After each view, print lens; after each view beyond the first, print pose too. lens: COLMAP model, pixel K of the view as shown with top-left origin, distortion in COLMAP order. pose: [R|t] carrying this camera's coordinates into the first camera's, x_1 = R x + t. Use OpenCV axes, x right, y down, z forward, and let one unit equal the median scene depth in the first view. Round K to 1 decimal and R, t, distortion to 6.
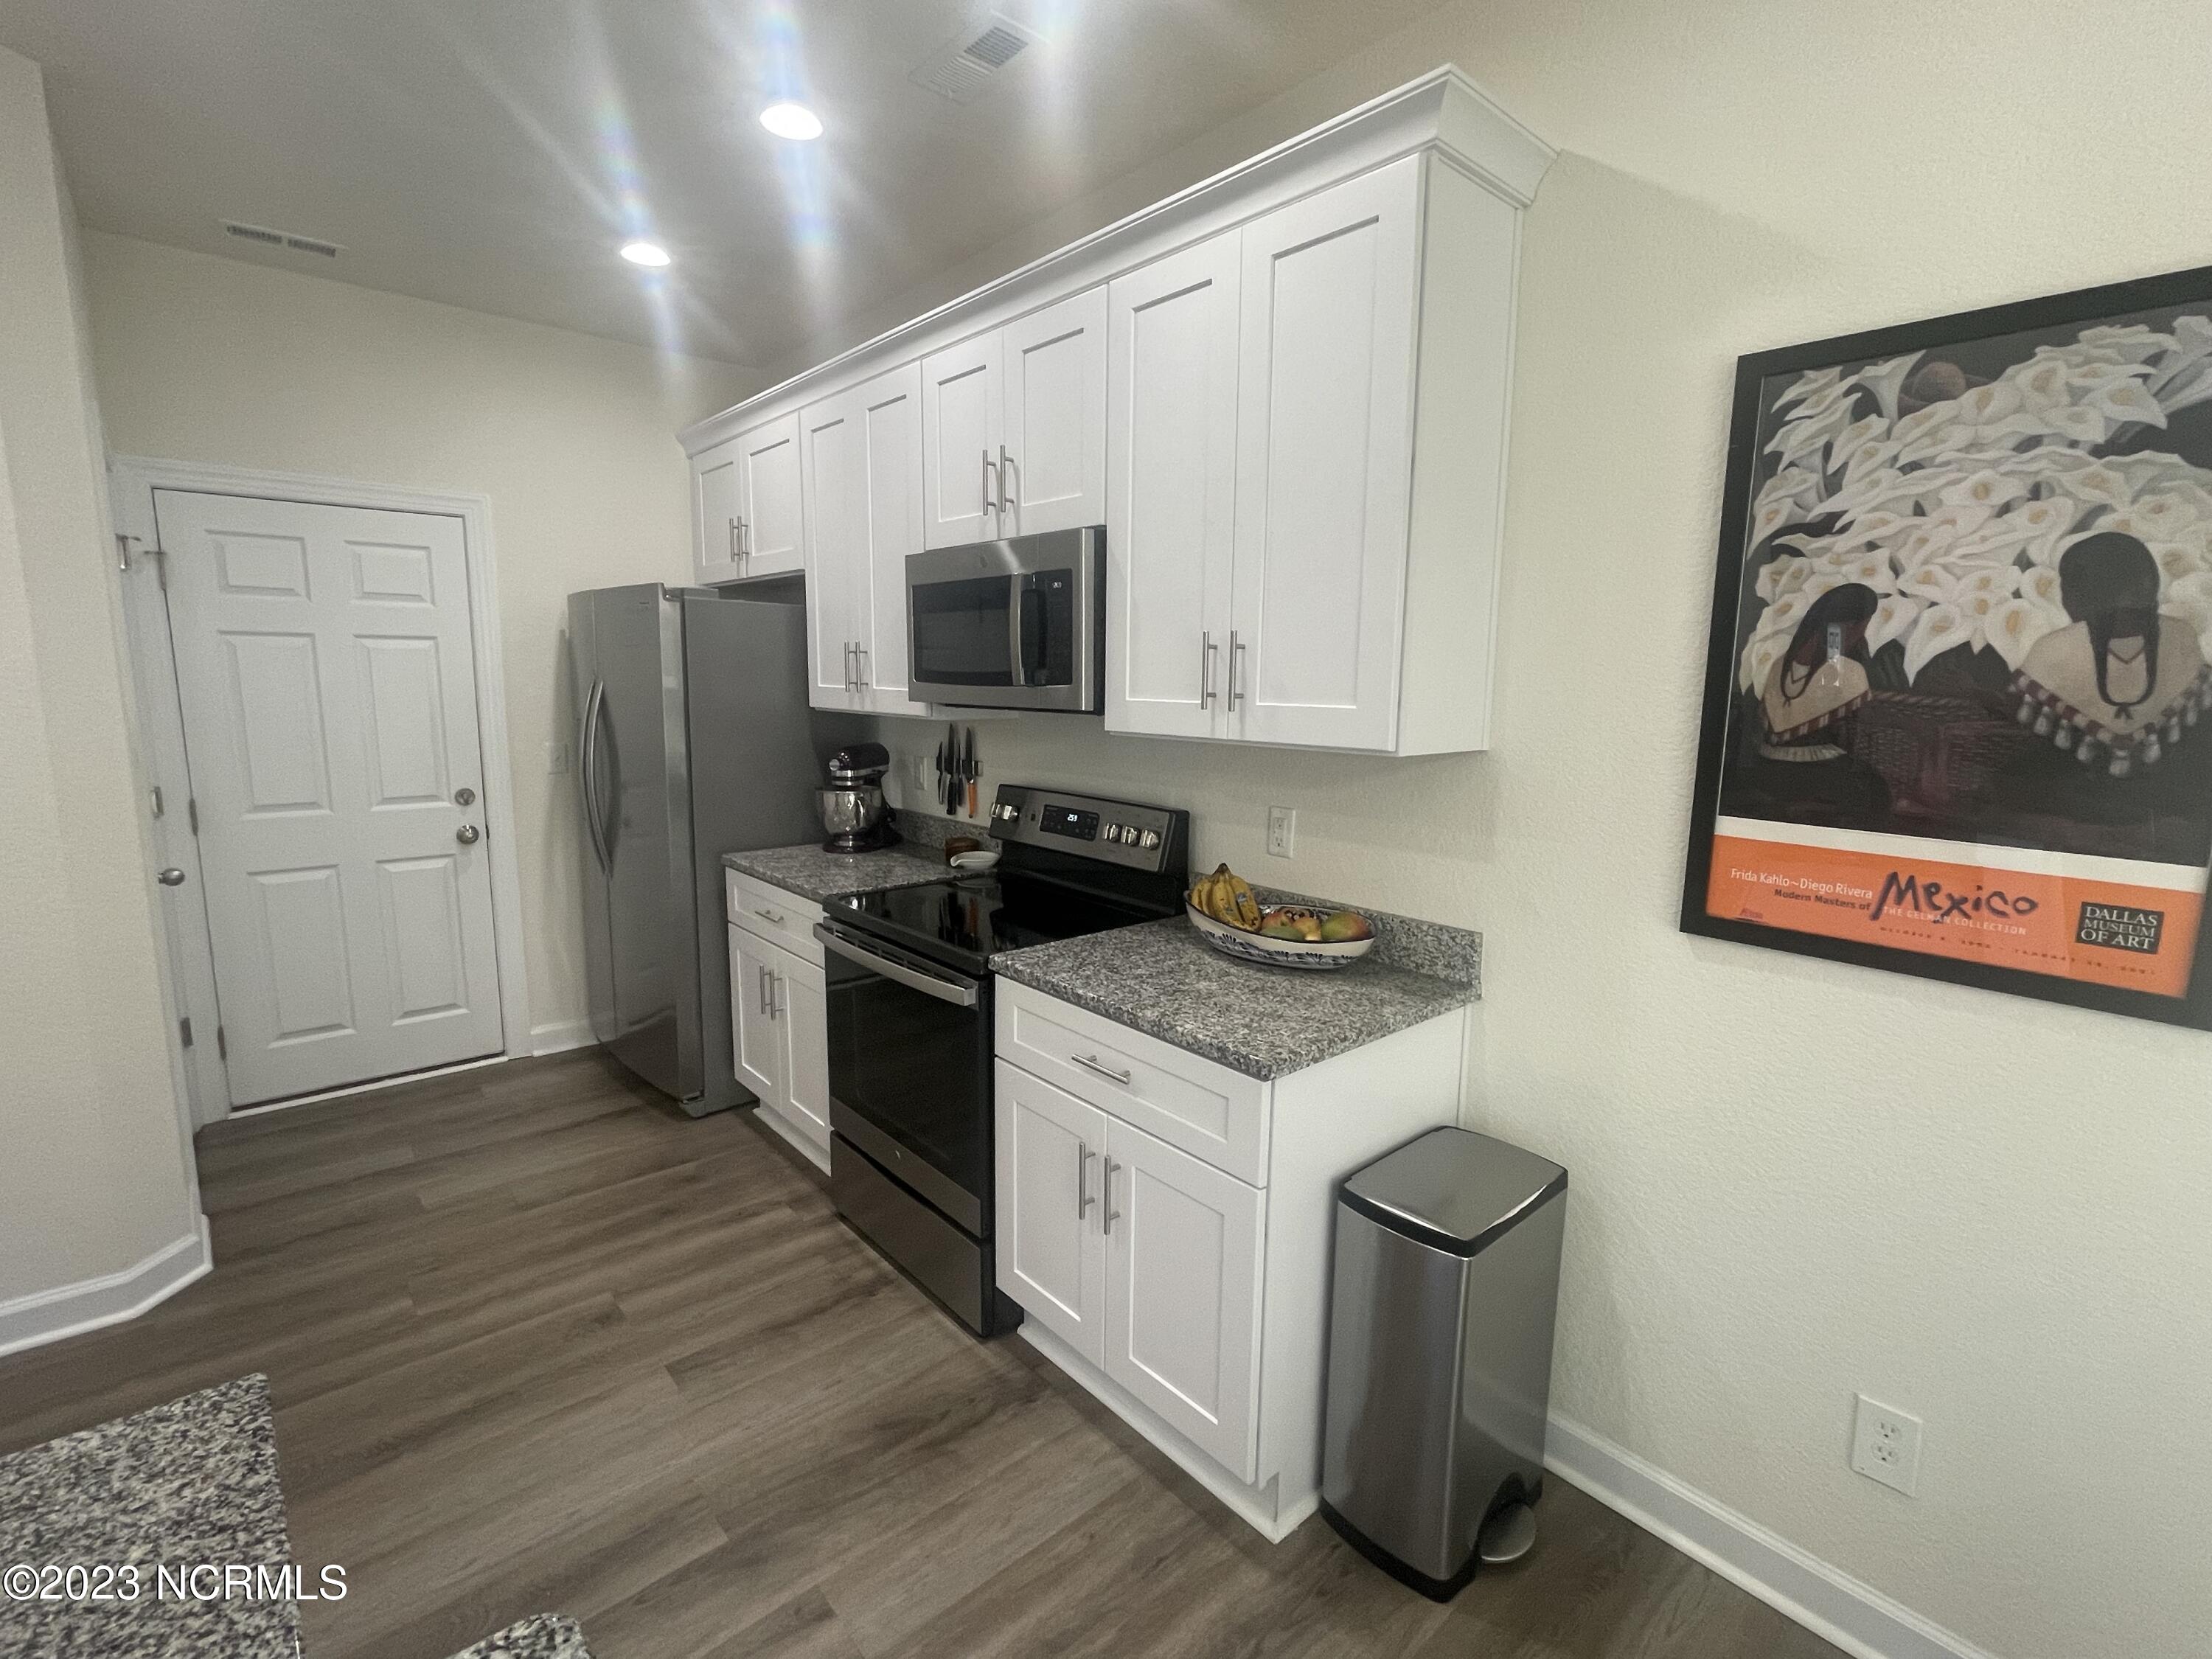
lens RADIAL K [[1019.8, 0, 1106.1], [0, 1019.8, 847.0], [0, 0, 1]] dist [0.002085, -0.000080]
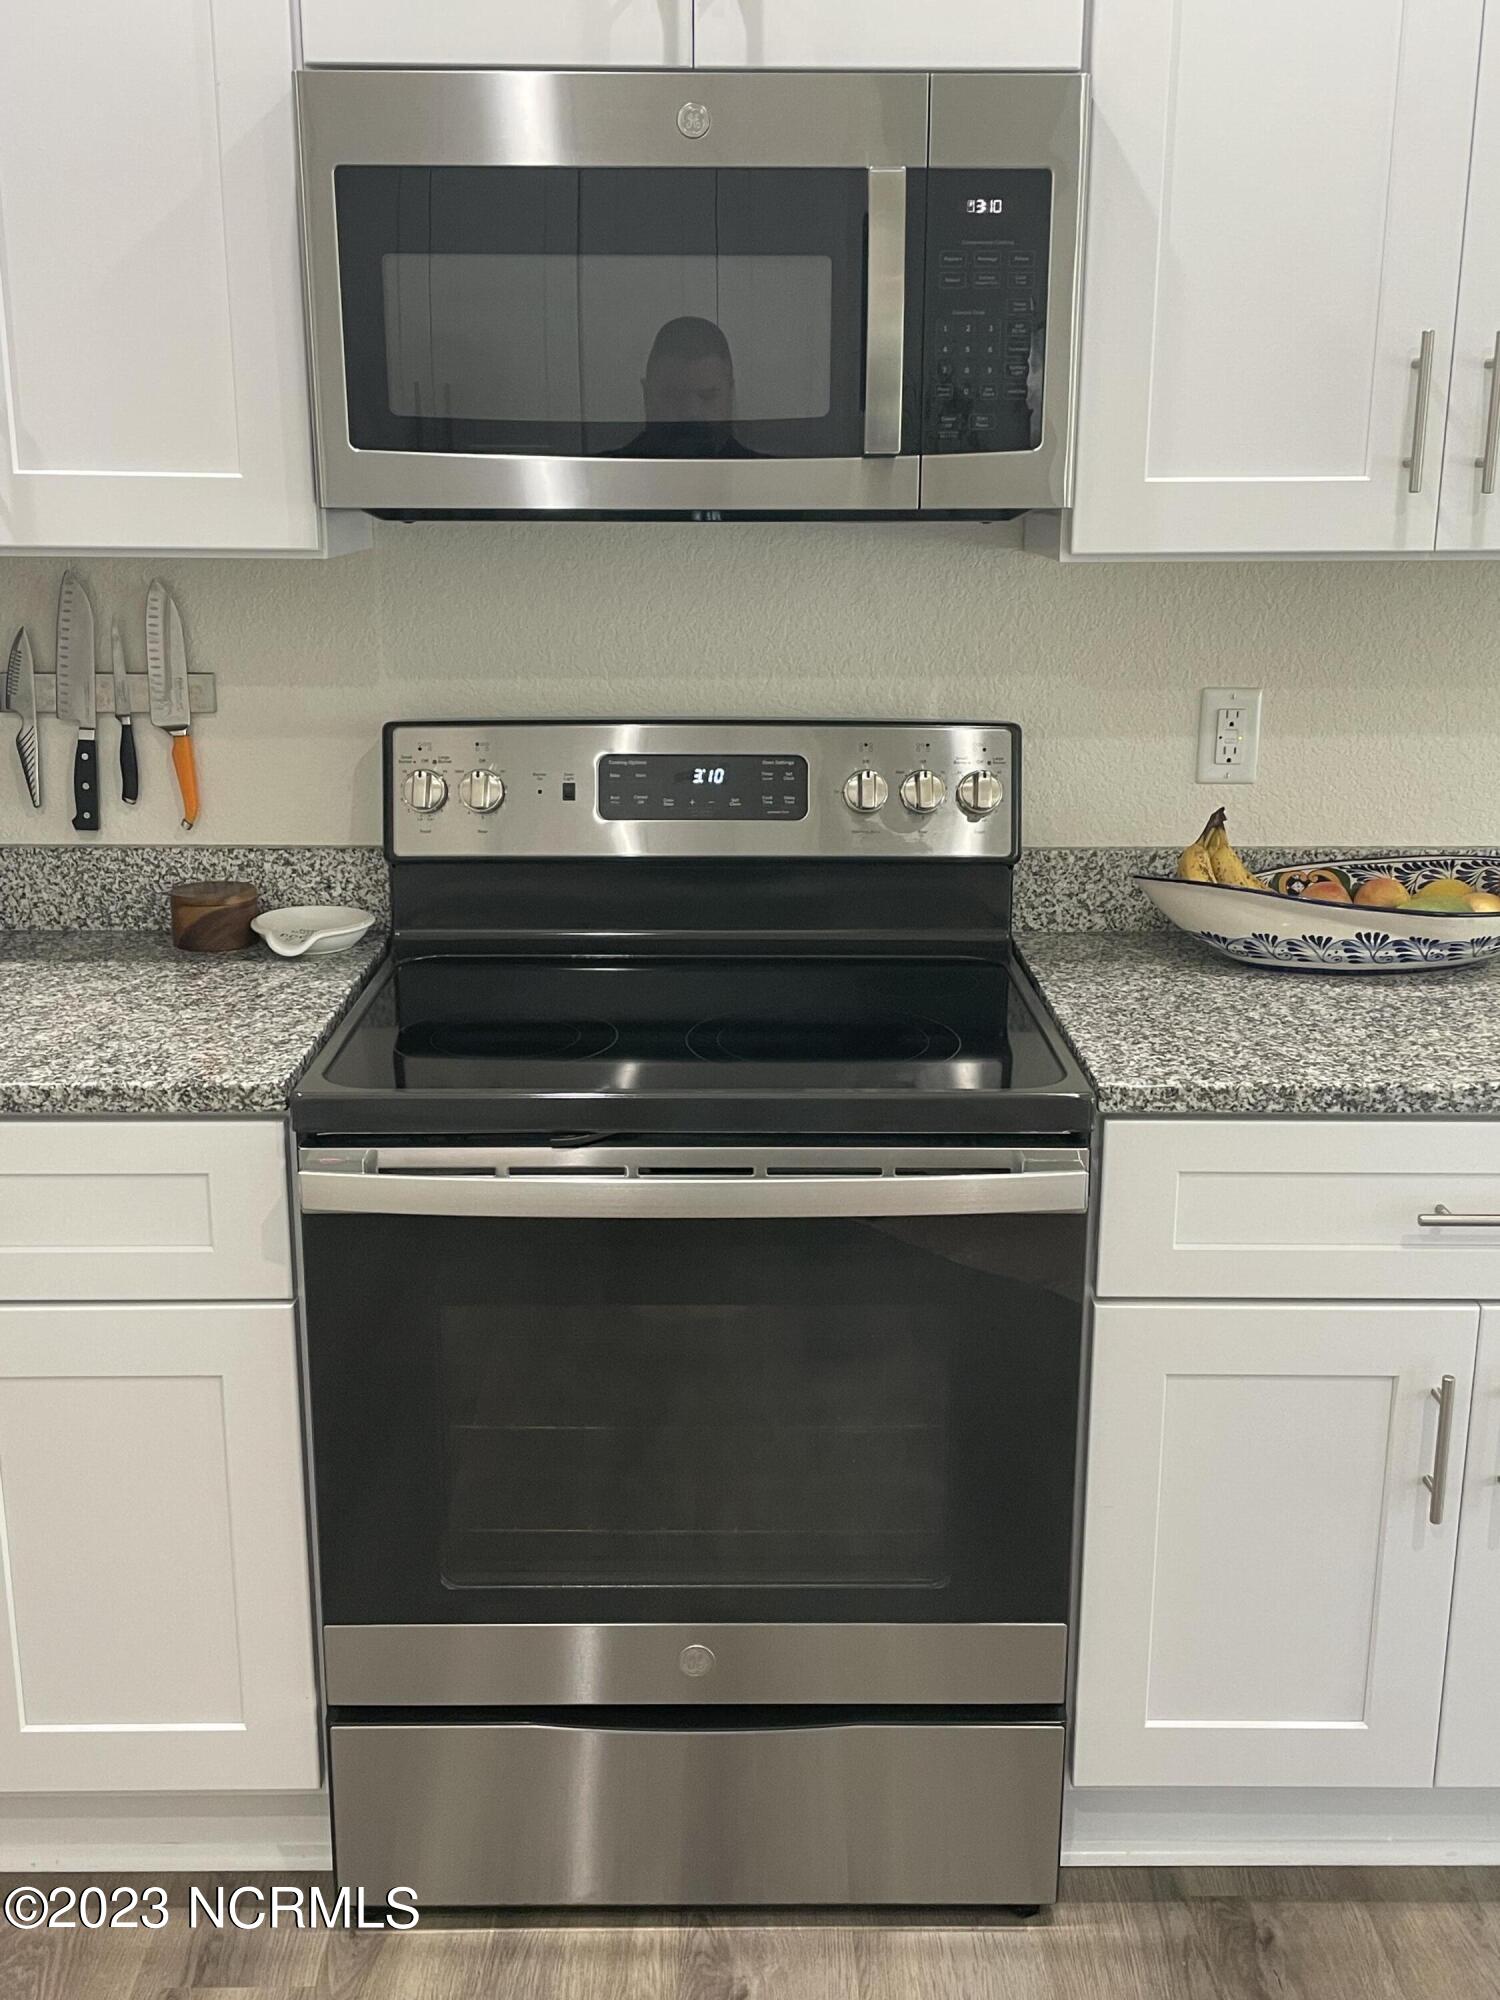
lens RADIAL K [[1932.0, 0, 754.5], [0, 1932.0, 1017.4], [0, 0, 1]] dist [0.043261, 0.000000]
pose [[0.642997, -0.215974, 0.734786, -0.533611], [0.133853, 0.976339, 0.169841, -0.053761], [-0.754081, -0.010854, 0.656692, 0.369829]]
